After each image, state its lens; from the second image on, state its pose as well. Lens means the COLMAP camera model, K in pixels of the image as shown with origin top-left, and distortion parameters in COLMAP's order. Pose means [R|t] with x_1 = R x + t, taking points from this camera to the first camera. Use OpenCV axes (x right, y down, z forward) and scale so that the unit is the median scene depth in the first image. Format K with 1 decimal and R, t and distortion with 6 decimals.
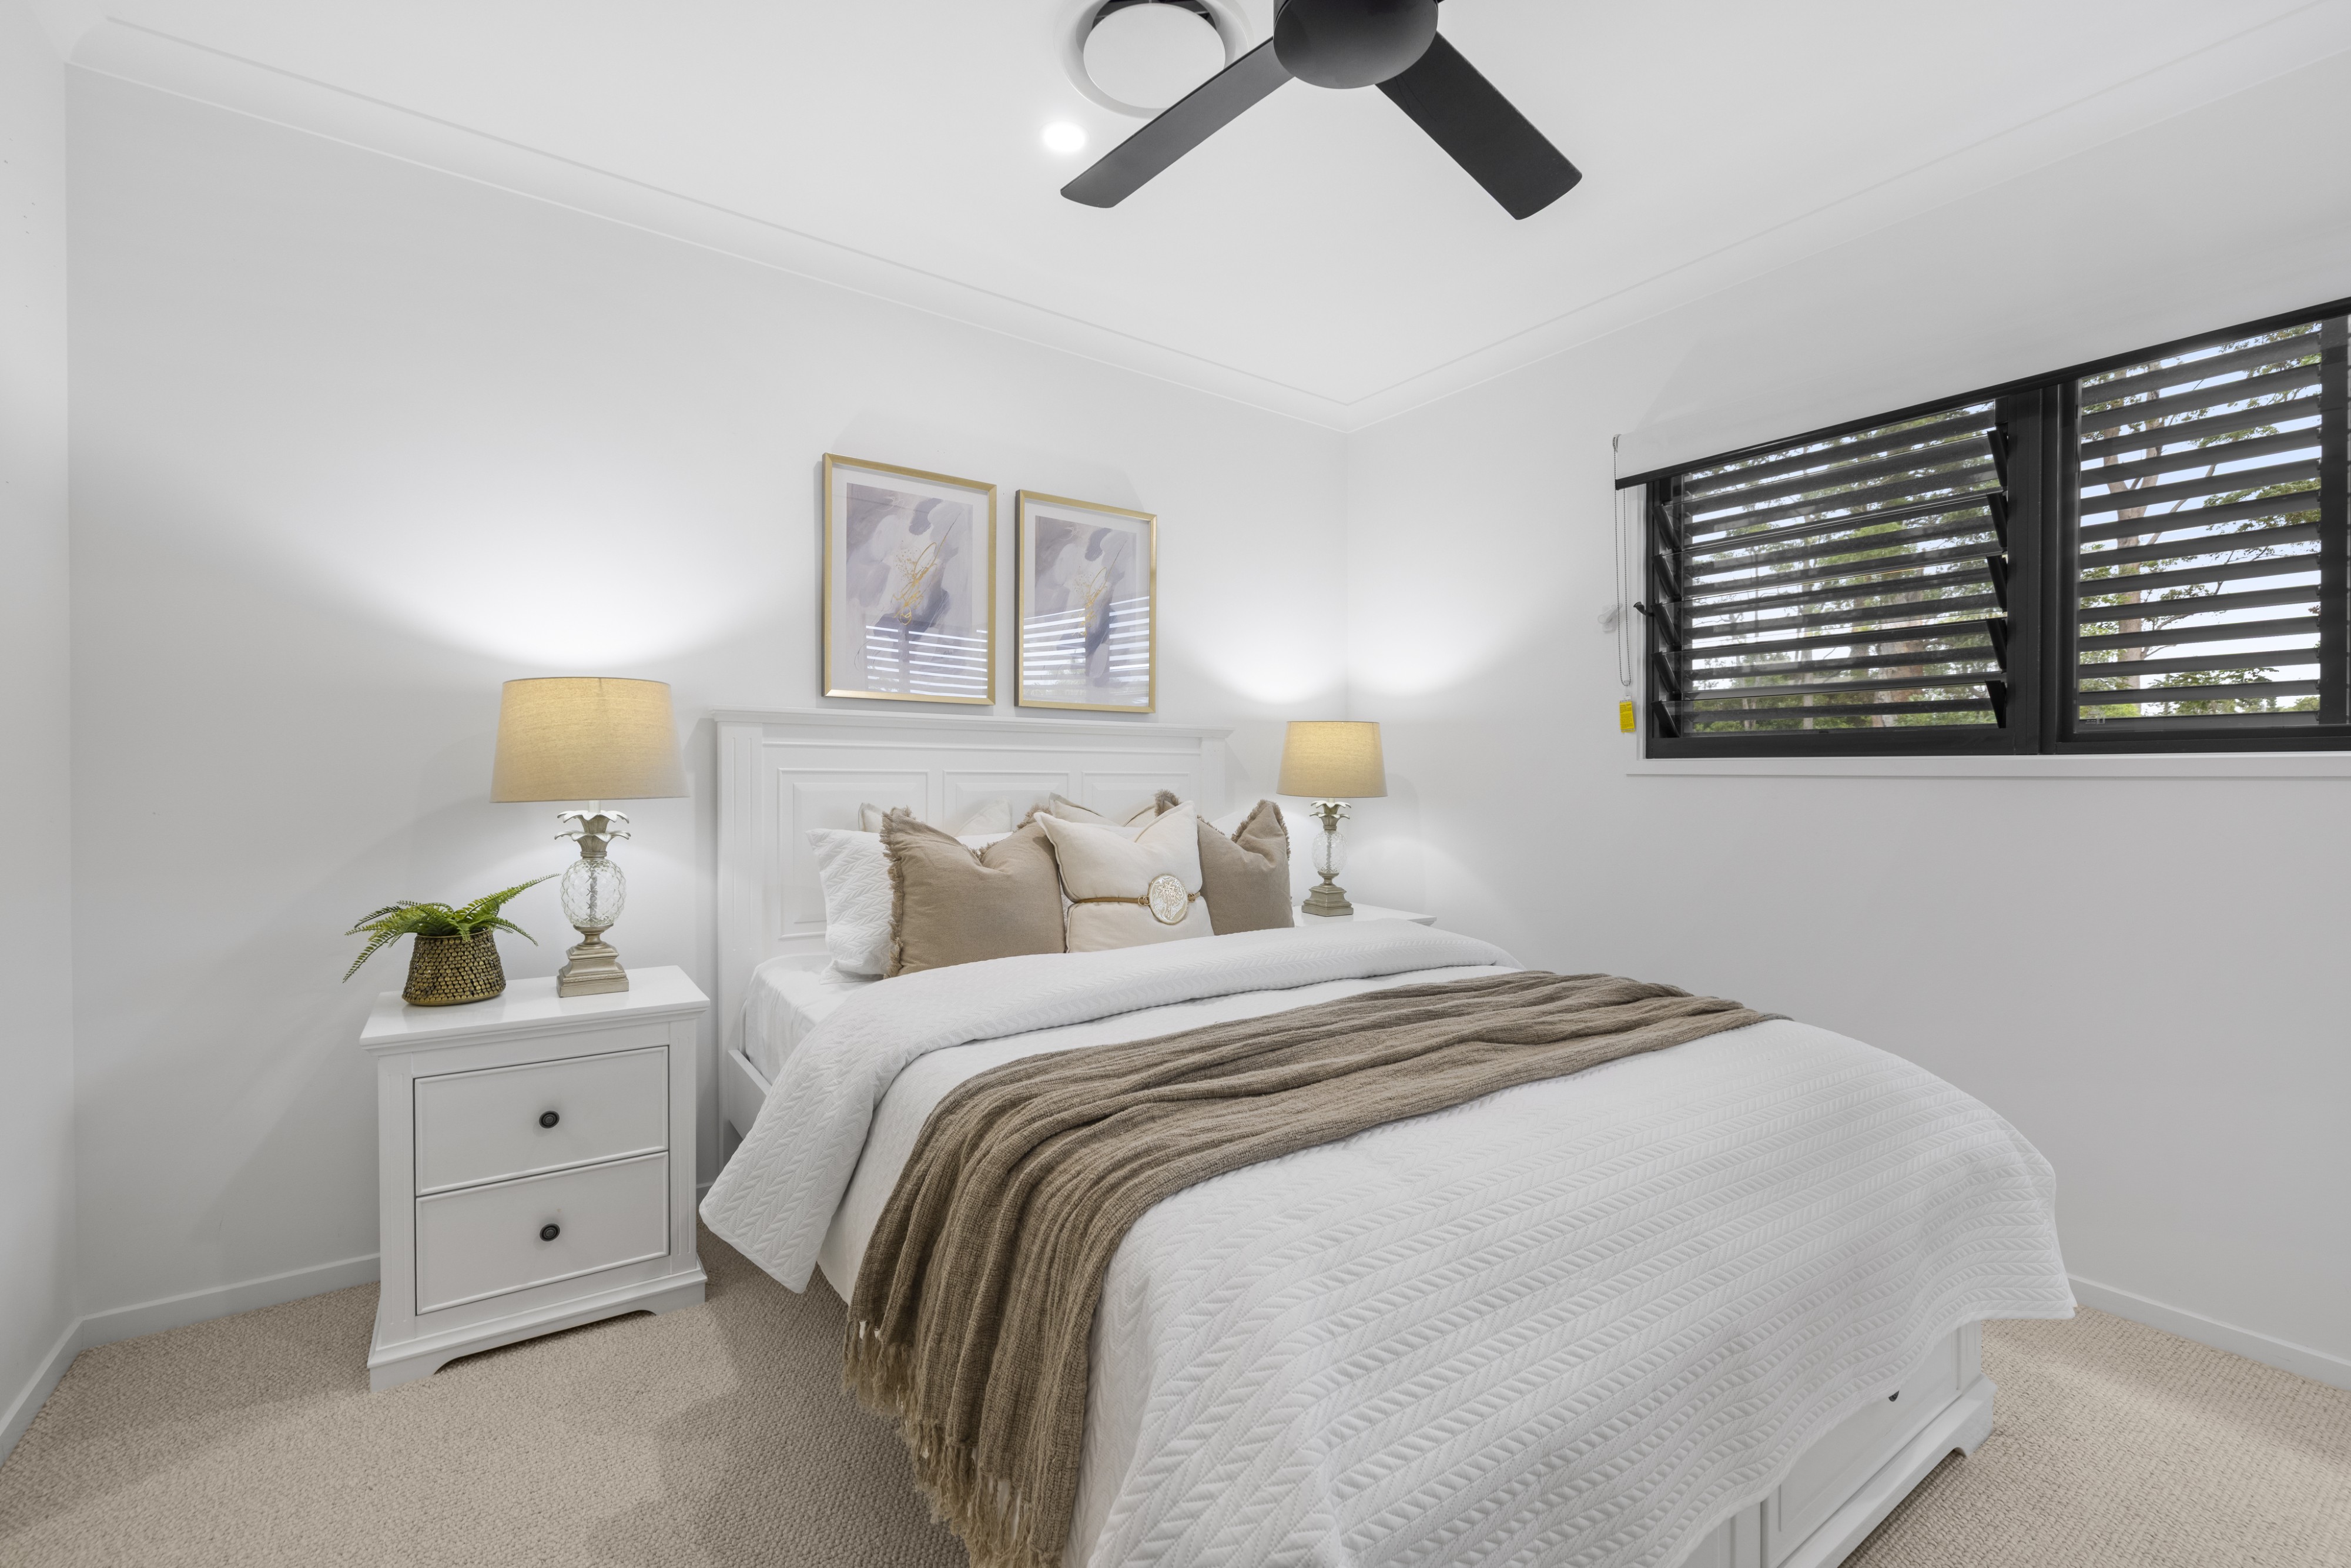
lens RADIAL K [[1003.5, 0, 1168.9], [0, 1003.5, 780.3], [0, 0, 1]] dist [-0.003984, 0.000052]
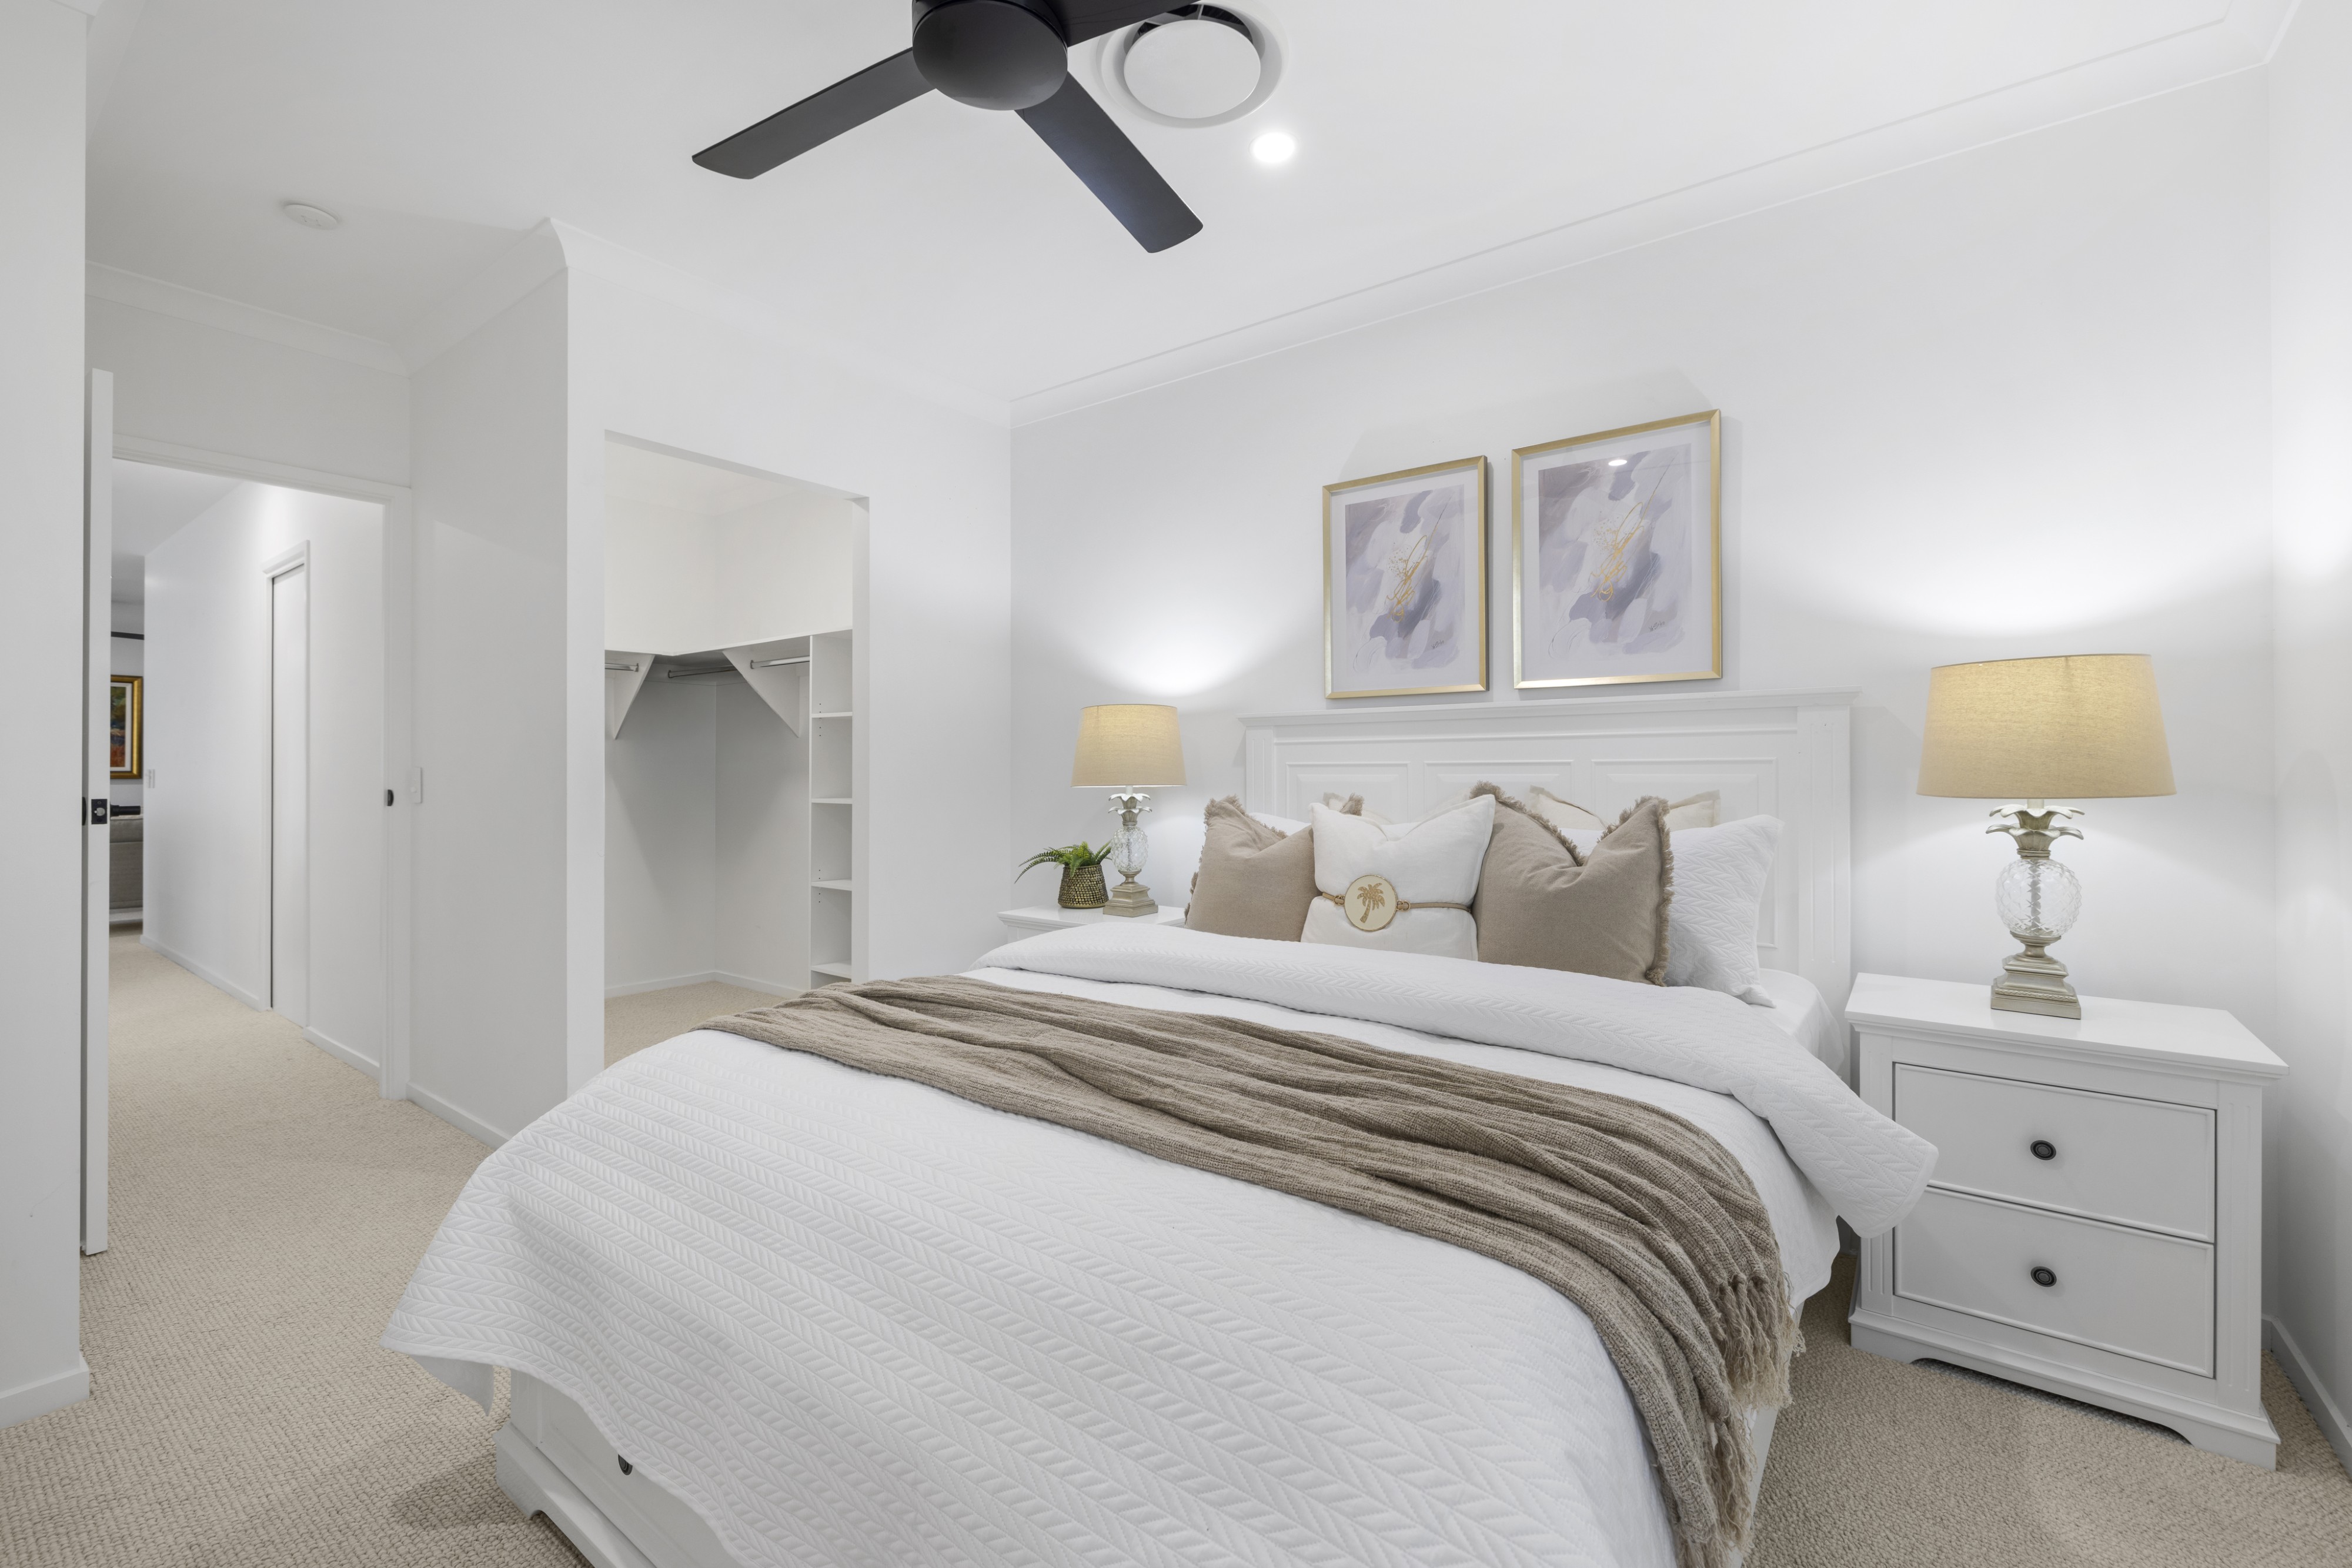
lens RADIAL K [[1003.9, 0, 1168.1], [0, 1003.9, 784.4], [0, 0, 1]] dist [-0.003984, 0.000052]
pose [[0.310435, 0.006926, -0.950569, 0.657025], [0.006477, 0.999935, 0.009401, 0.001495], [0.950573, -0.009075, 0.310370, 0.449966]]
